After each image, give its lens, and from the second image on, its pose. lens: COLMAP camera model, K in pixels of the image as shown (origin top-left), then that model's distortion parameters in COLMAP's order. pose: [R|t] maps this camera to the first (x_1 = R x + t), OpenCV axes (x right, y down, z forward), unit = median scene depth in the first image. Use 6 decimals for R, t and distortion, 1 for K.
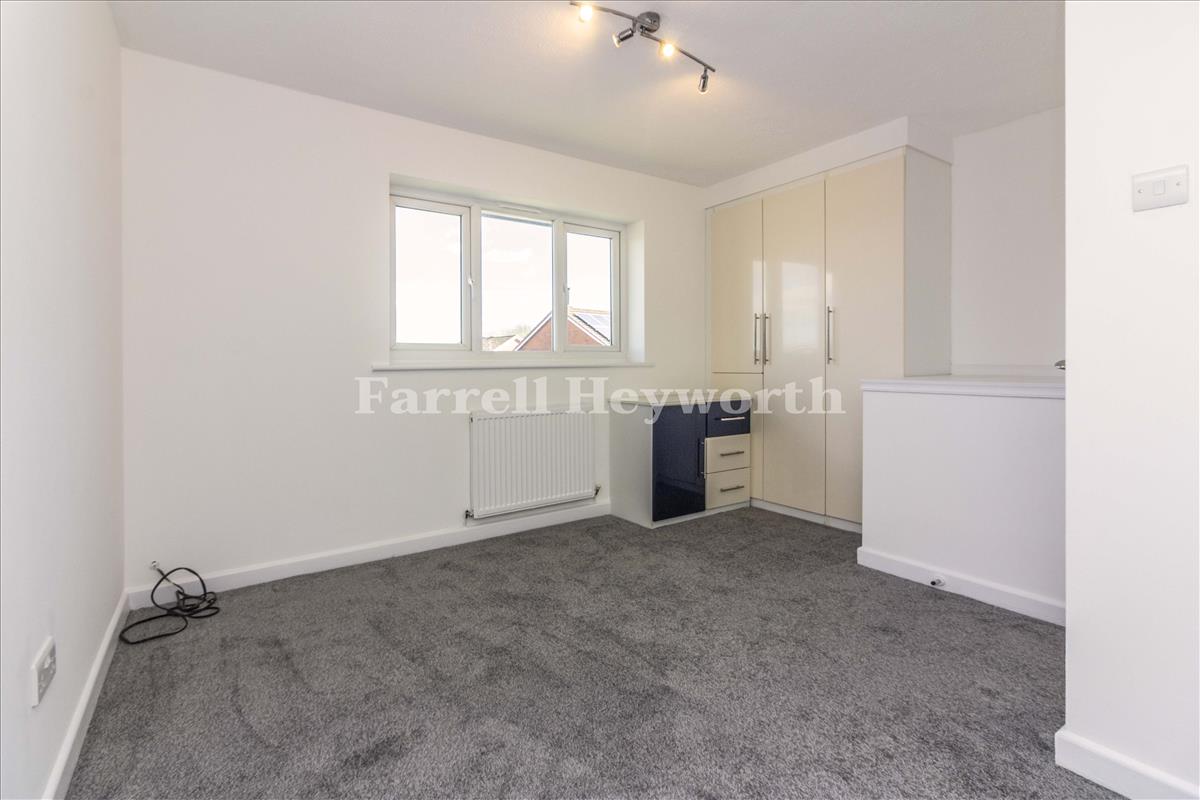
lens RADIAL K [[544.8, 0, 594.2], [0, 544.8, 367.7], [0, 0, 1]] dist [-0.000551, 0.000130]
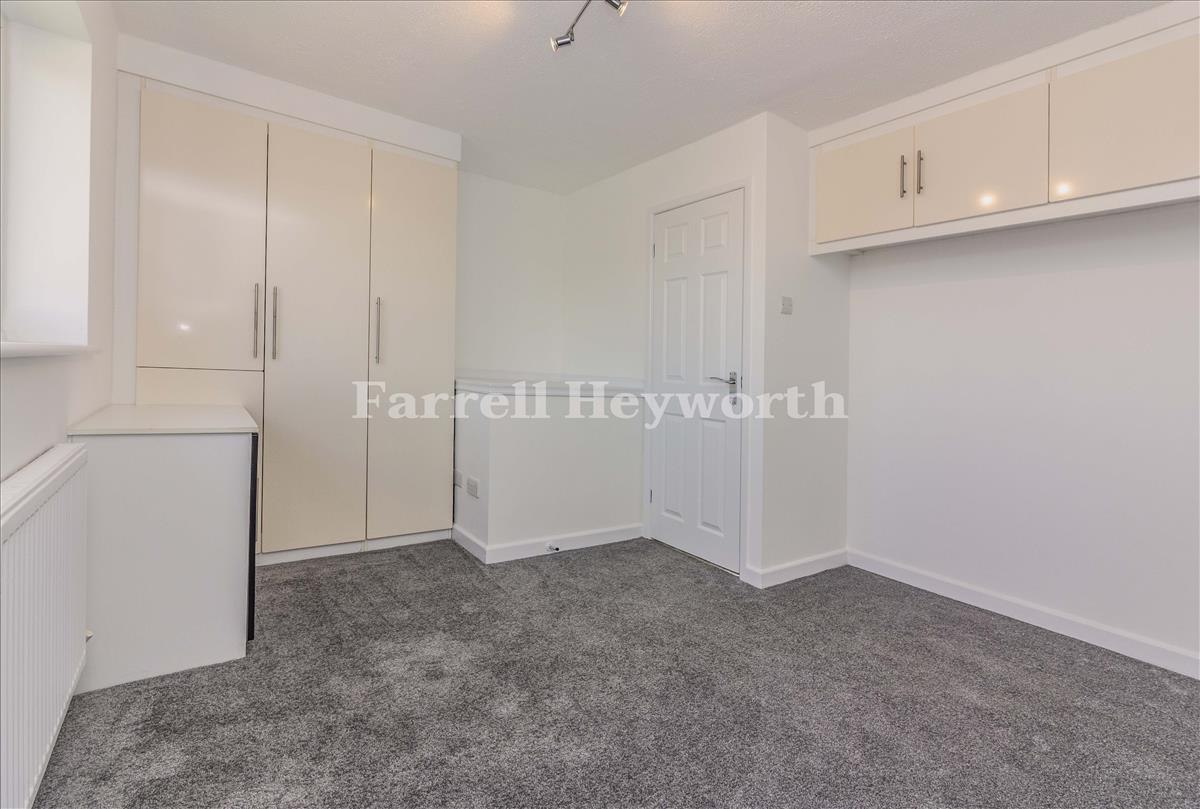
lens RADIAL K [[560.0, 0, 600.0], [0, 560.0, 386.0], [0, 0, 1]] dist [-0.000371, 0.000090]
pose [[0.012605, -0.021544, 0.999688, -0.597357], [-0.032553, 0.999229, 0.021945, -0.002918], [-0.999391, -0.032819, 0.011894, 0.852614]]
